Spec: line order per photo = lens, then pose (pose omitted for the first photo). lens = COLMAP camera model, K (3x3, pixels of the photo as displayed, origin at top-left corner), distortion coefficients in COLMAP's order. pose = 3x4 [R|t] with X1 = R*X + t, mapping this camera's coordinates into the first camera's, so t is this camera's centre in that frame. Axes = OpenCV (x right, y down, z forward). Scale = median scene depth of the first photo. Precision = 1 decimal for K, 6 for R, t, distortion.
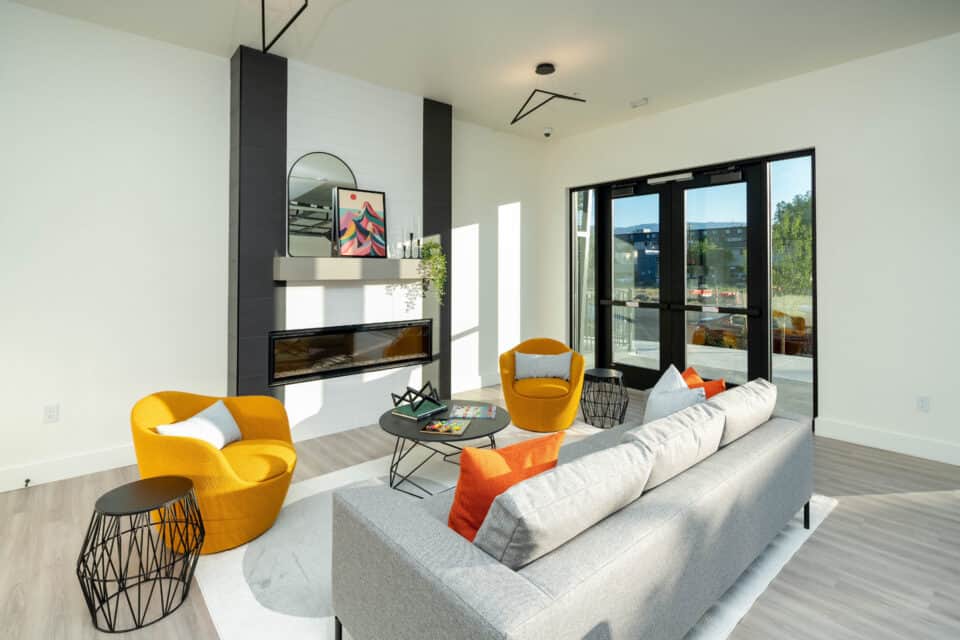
lens RADIAL K [[470.8, 0, 482.9], [0, 470.8, 266.0], [0, 0, 1]] dist [0.000803, -0.000009]
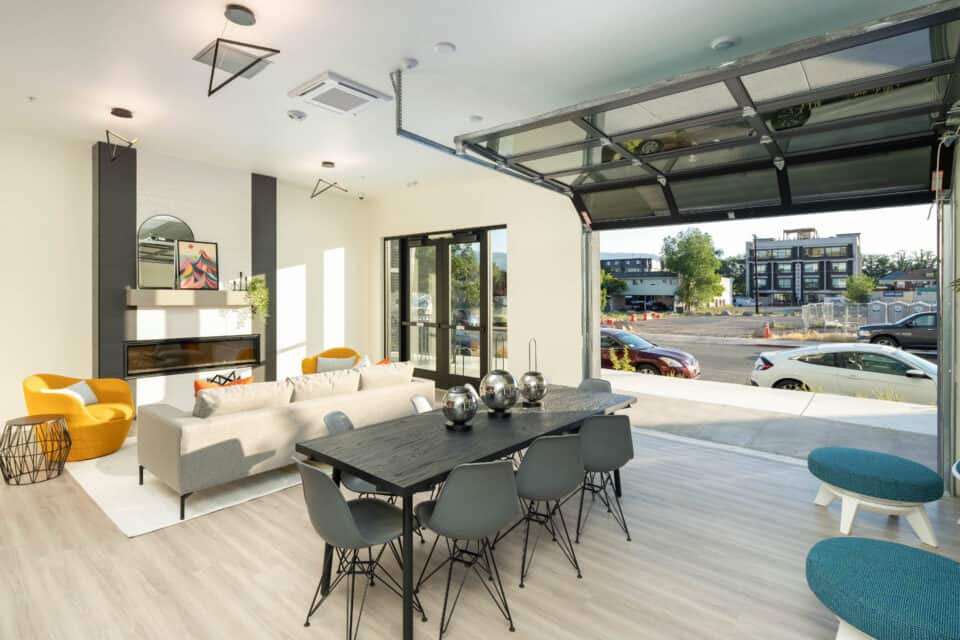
lens RADIAL K [[473.0, 0, 476.0], [0, 473.0, 309.3], [0, 0, 1]] dist [-0.000305, 0.000098]
pose [[0.986845, 0.006726, 0.161531, 0.325927], [-0.012273, 0.999368, 0.033370, -0.016739], [-0.161205, -0.034913, 0.986303, -0.517357]]
